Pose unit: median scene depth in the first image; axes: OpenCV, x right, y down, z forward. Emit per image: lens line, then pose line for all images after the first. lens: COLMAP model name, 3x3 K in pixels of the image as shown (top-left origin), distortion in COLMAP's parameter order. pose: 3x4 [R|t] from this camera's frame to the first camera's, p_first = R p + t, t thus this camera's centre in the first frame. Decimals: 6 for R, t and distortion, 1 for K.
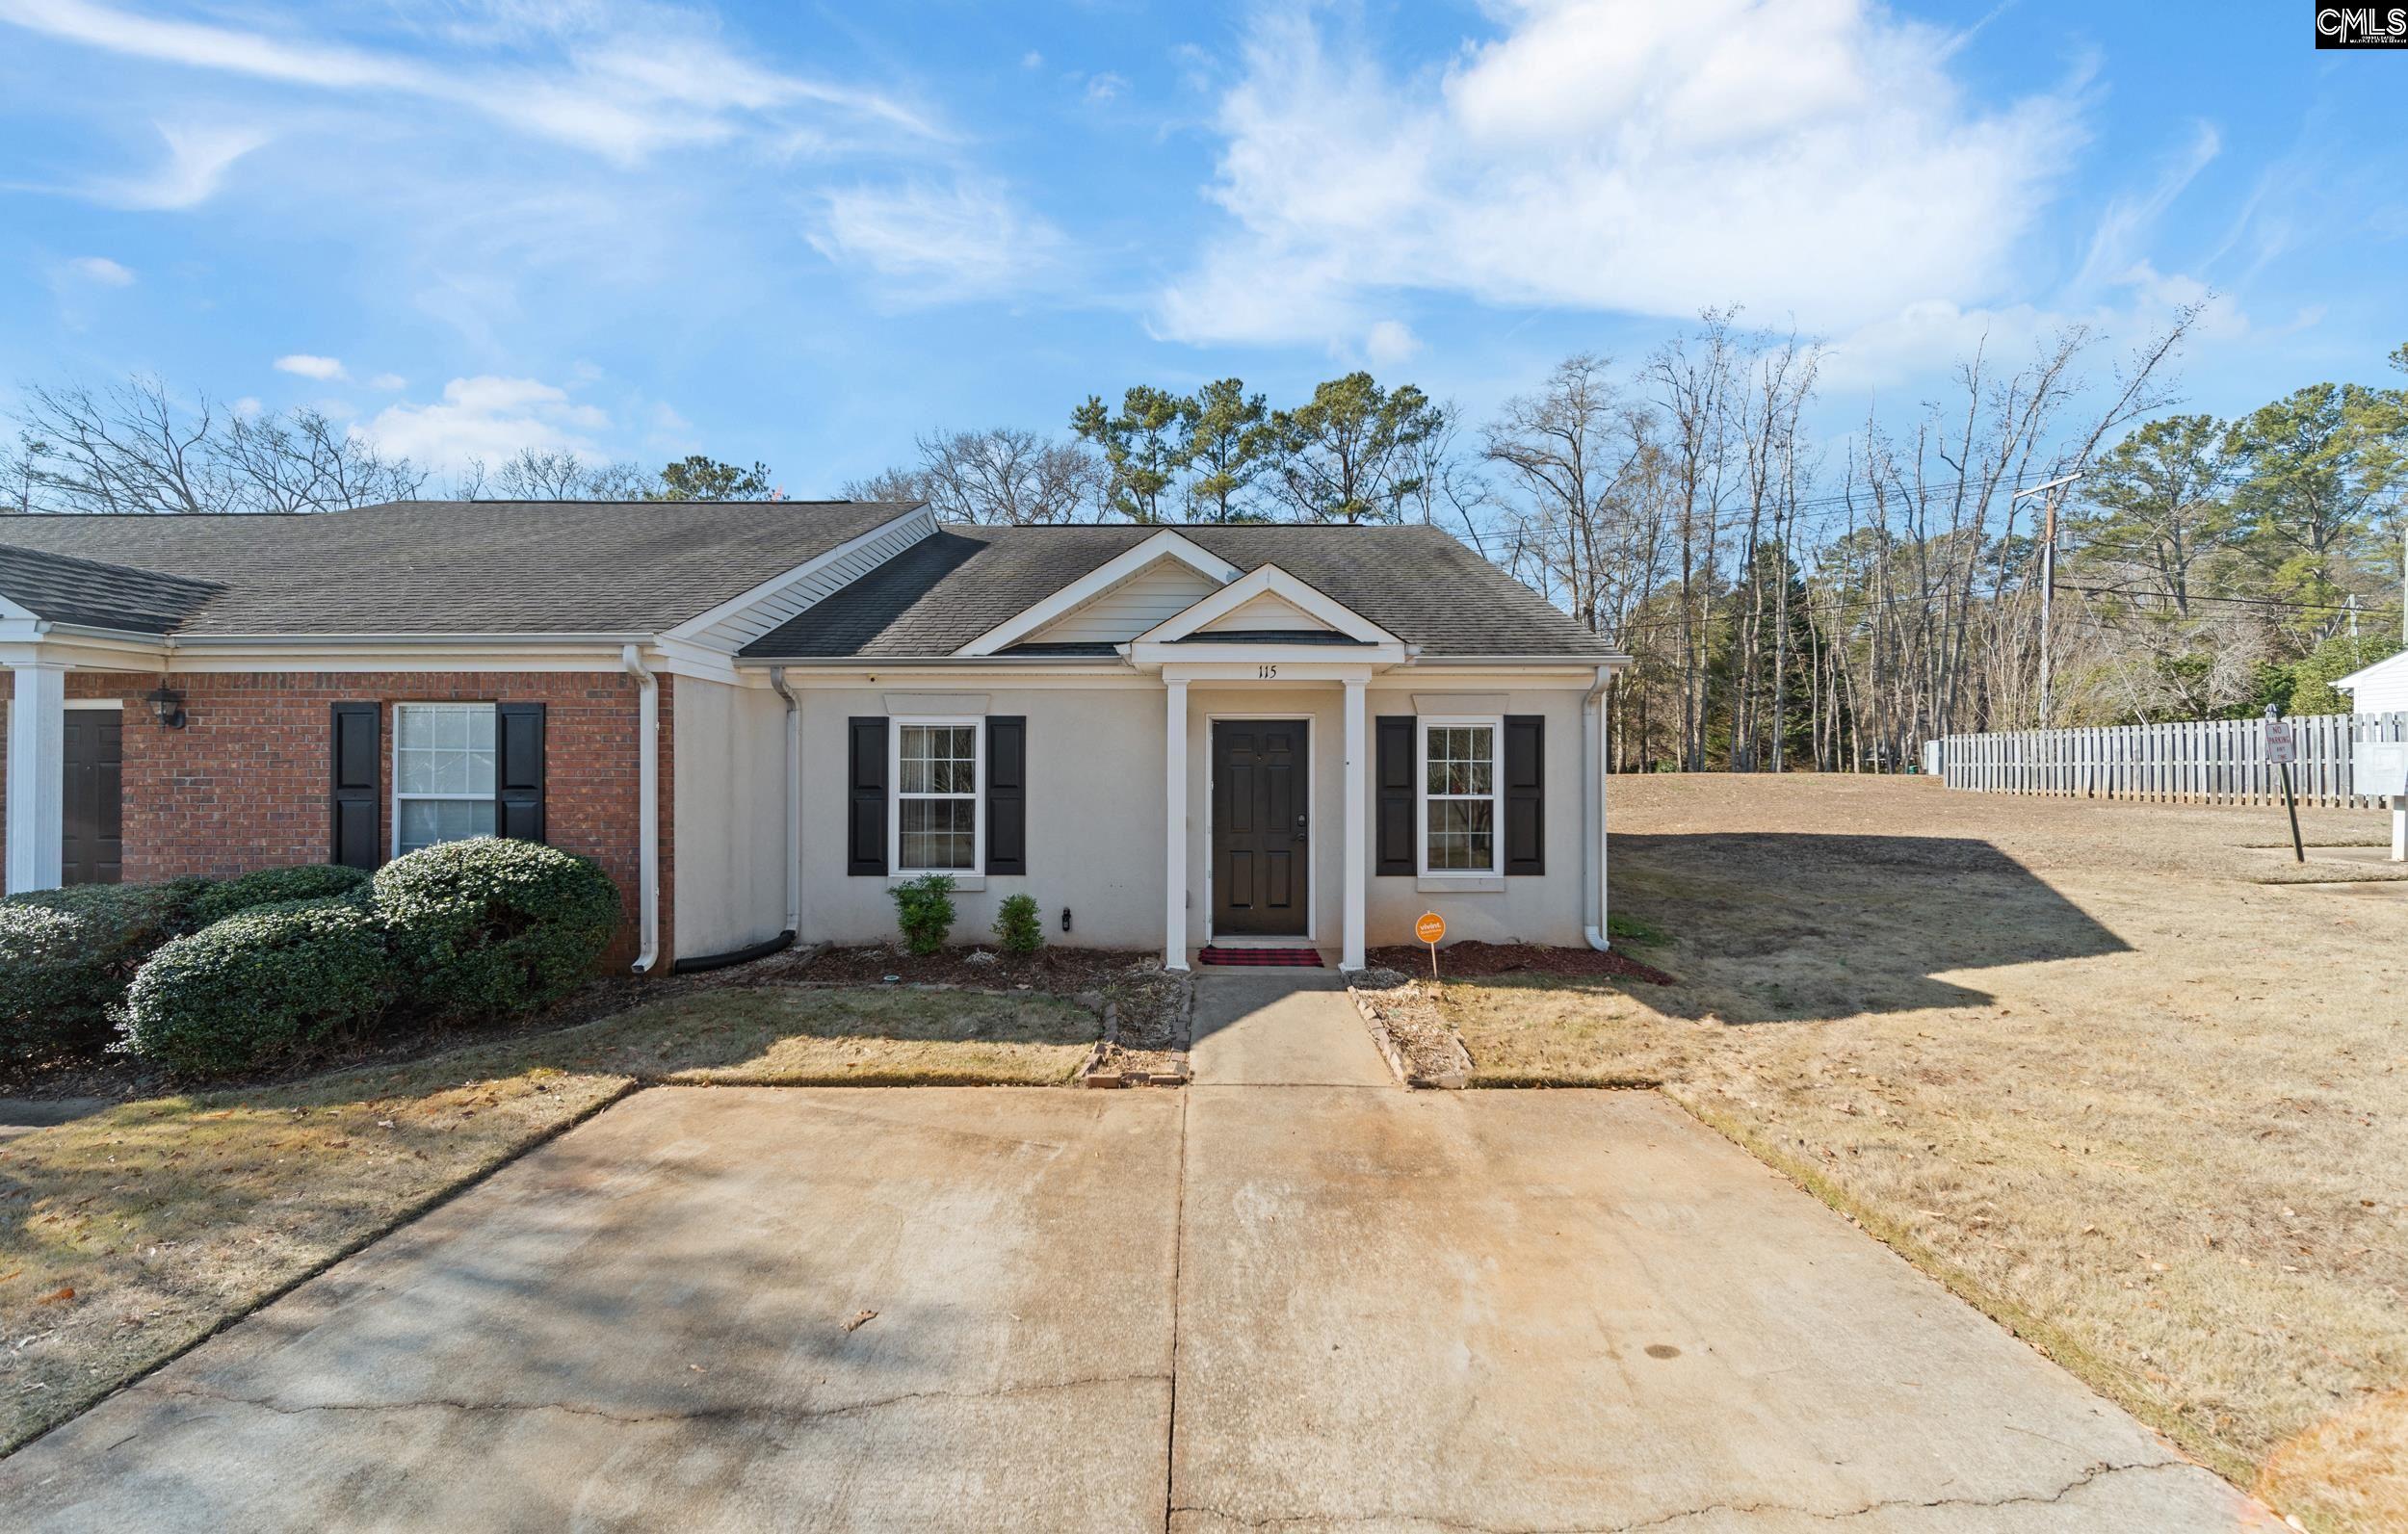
lens RADIAL K [[896.7, 0, 1200.4], [0, 896.7, 766.1], [0, 0, 1]] dist [0.001944, 0.000418]
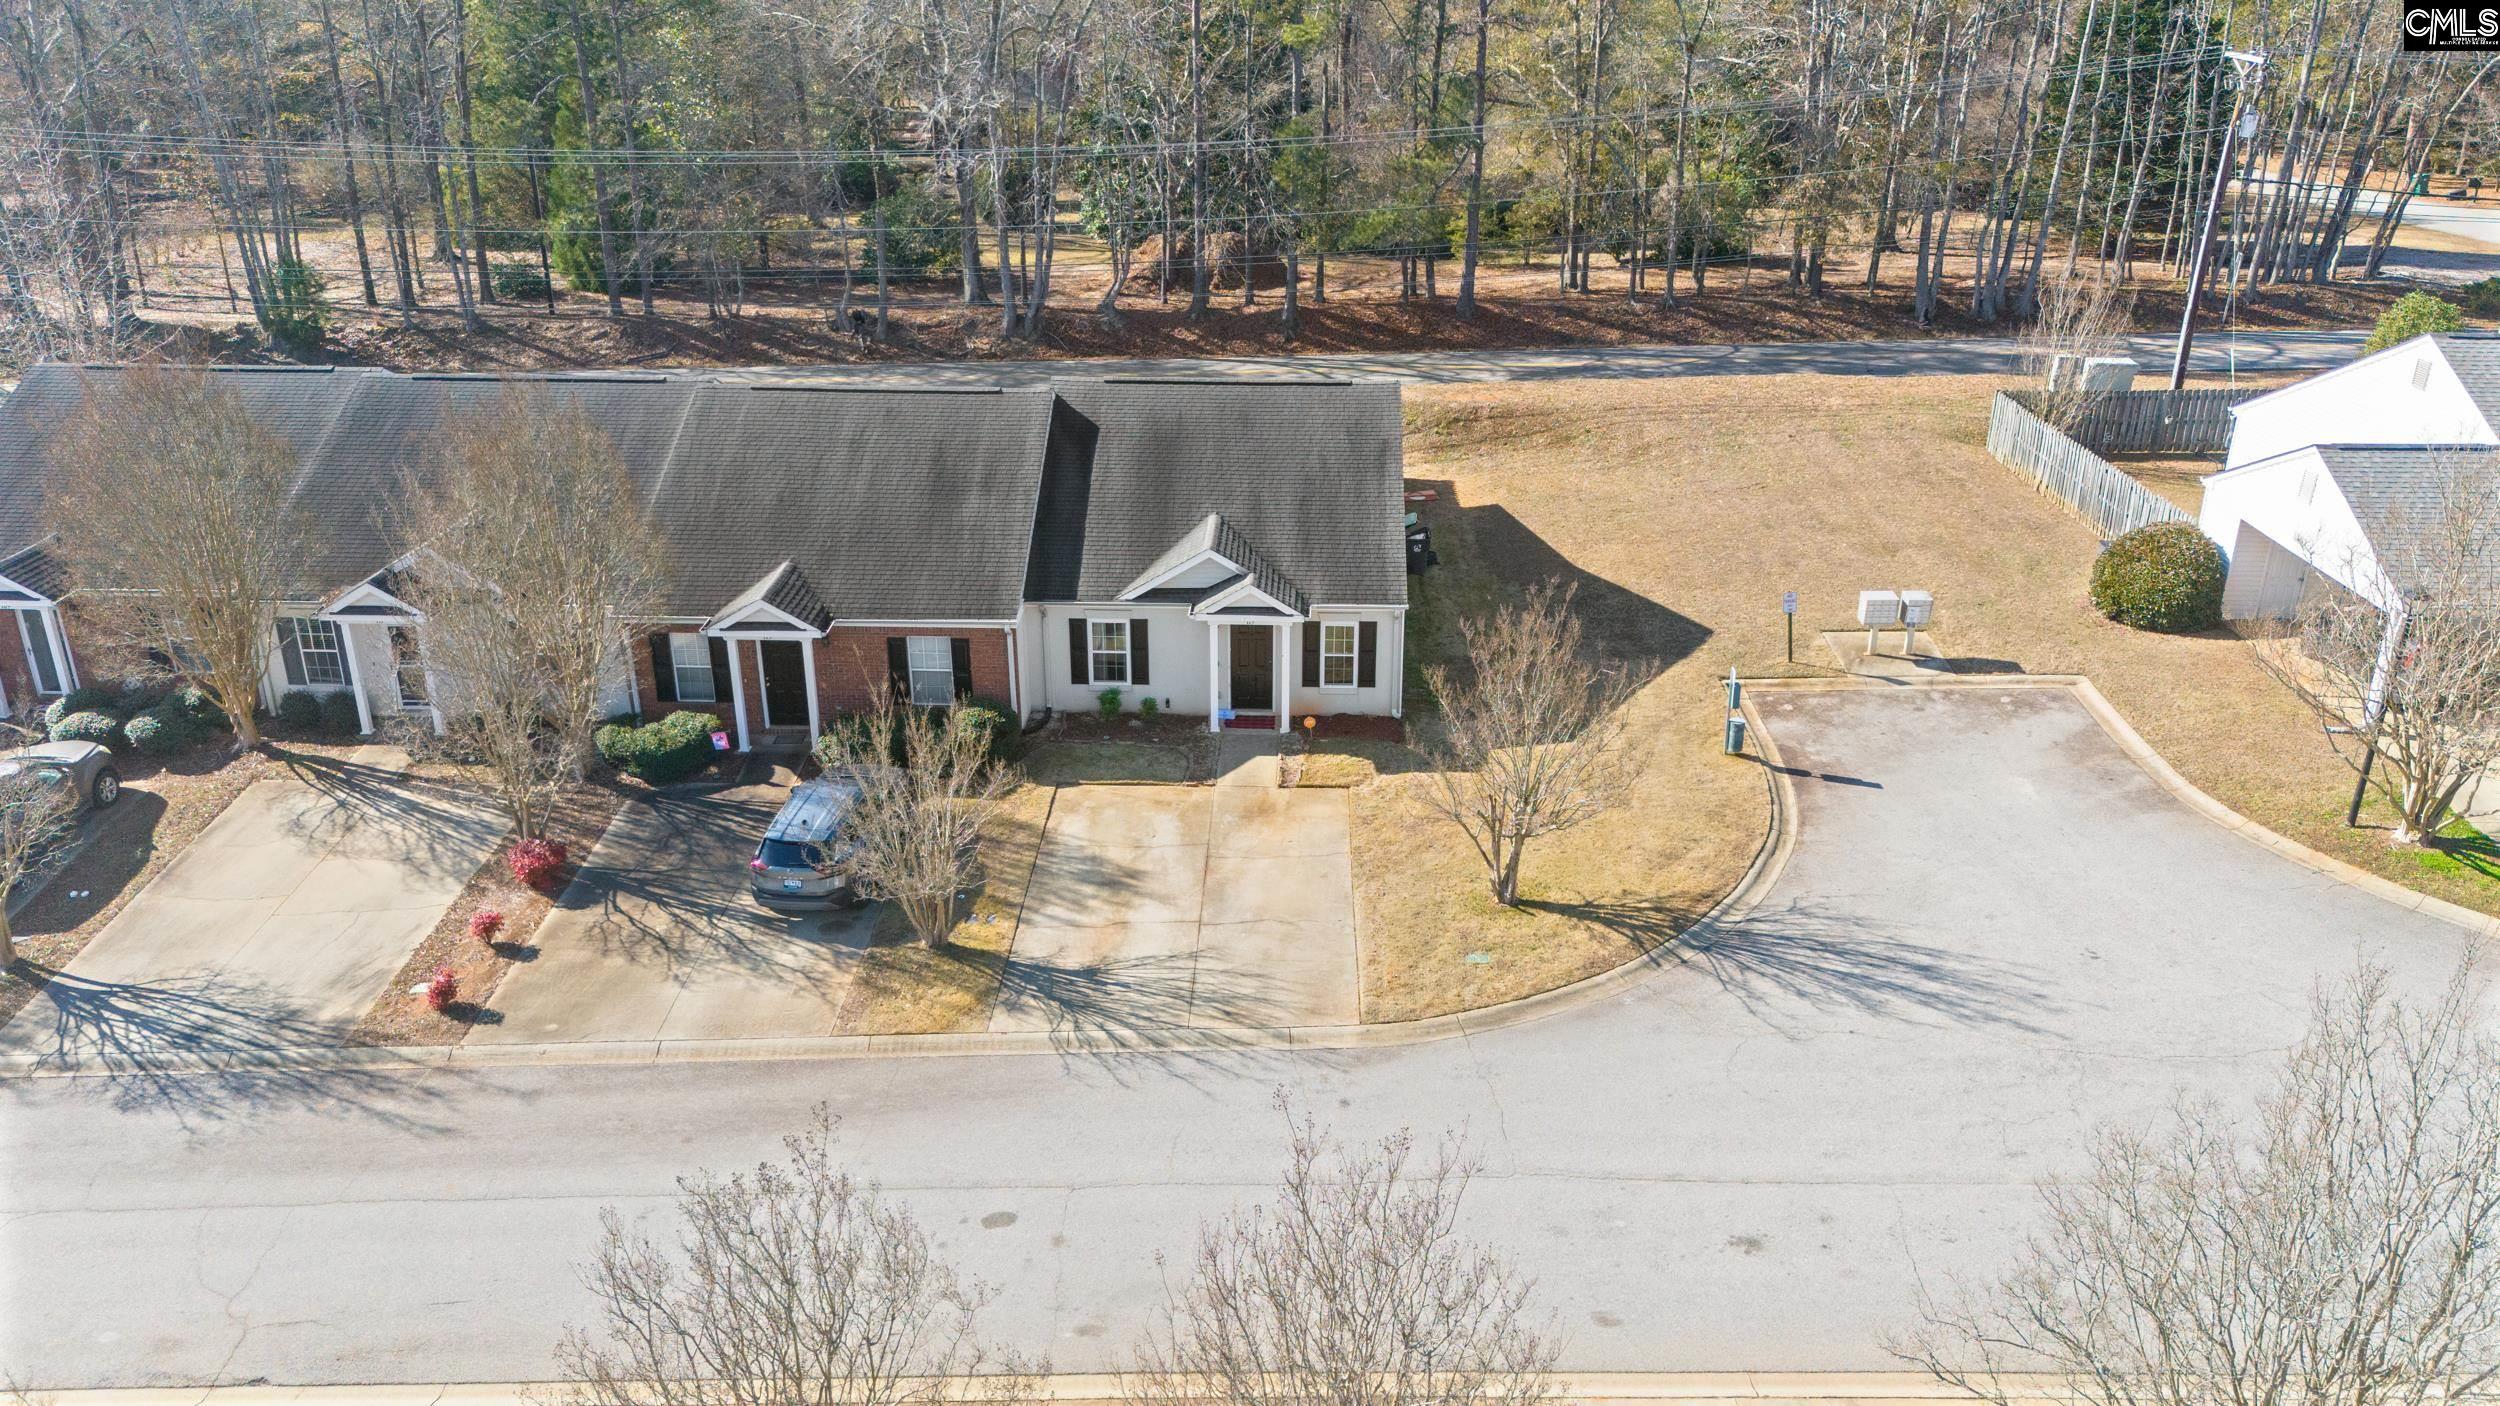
lens RADIAL K [[1856.2, 0, 1250.0], [0, 1856.2, 697.9], [0, 0, 1]] dist [0.047512, -0.059053]
pose [[0.999431, 0.006762, -0.033043, 0.227936], [0.007017, 0.916573, 0.399805, -1.814683], [0.032990, -0.399809, 0.916005, -3.491592]]
